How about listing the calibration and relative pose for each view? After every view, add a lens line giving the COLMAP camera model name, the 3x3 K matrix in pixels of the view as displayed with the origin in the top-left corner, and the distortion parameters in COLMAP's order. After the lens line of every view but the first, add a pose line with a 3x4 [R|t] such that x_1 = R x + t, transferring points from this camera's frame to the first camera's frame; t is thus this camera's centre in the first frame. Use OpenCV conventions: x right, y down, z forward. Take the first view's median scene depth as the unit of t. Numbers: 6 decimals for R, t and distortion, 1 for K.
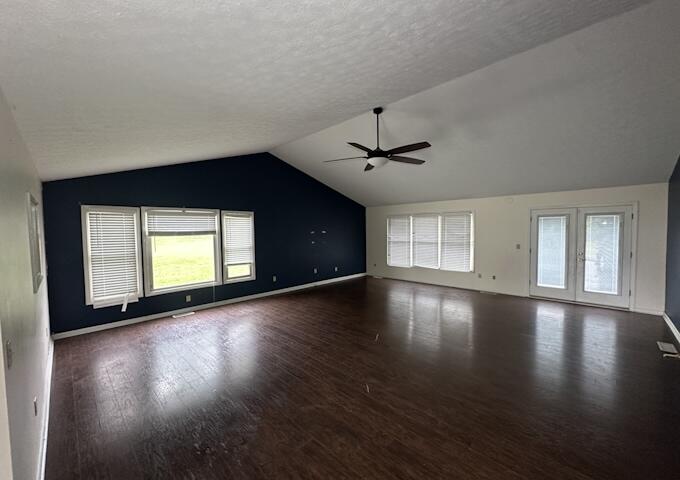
lens RADIAL K [[268.3, 0, 340.0], [0, 268.3, 240.0], [0, 0, 1]] dist [0.000079, -0.000016]
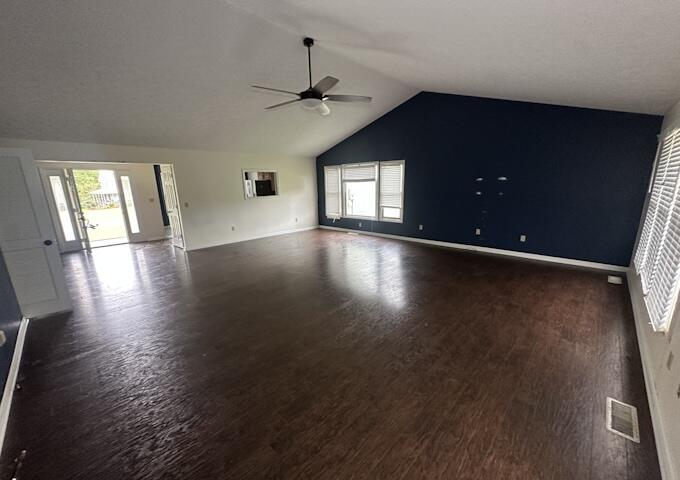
lens RADIAL K [[268.3, 0, 340.0], [0, 268.3, 240.0], [0, 0, 1]] dist [0.000079, -0.000016]
pose [[0.006048, 0.218789, -0.975753, 0.864064], [-0.021886, 0.975567, 0.218611, -0.024025], [0.999742, 0.020033, 0.010689, 0.819925]]
